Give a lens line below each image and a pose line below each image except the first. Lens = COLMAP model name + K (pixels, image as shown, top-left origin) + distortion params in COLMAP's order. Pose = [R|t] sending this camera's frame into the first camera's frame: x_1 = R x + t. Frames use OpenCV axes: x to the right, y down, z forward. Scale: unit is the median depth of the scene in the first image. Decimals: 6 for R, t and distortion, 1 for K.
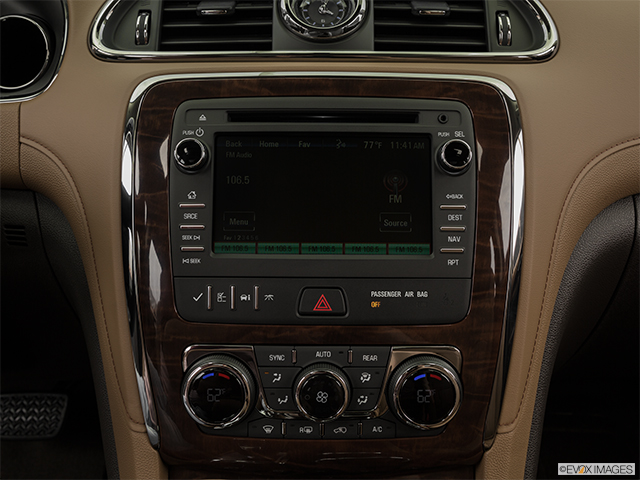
lens RADIAL K [[623.6, 0, 320.0], [0, 623.6, 240.0], [0, 0, 1]] dist [-0.010786, -0.002027]
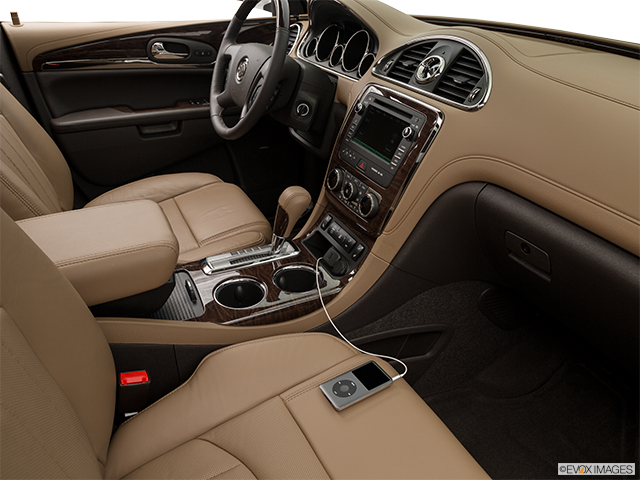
lens RADIAL K [[470.2, 0, 307.5], [0, 470.2, 240.6], [0, 0, 1]] dist [-0.125861, 0.059396]
pose [[0.439825, 0.465603, -0.767963, 1.791836], [-0.341731, 0.877554, 0.336331, -0.252859], [0.830526, 0.114510, 0.545081, -0.430573]]
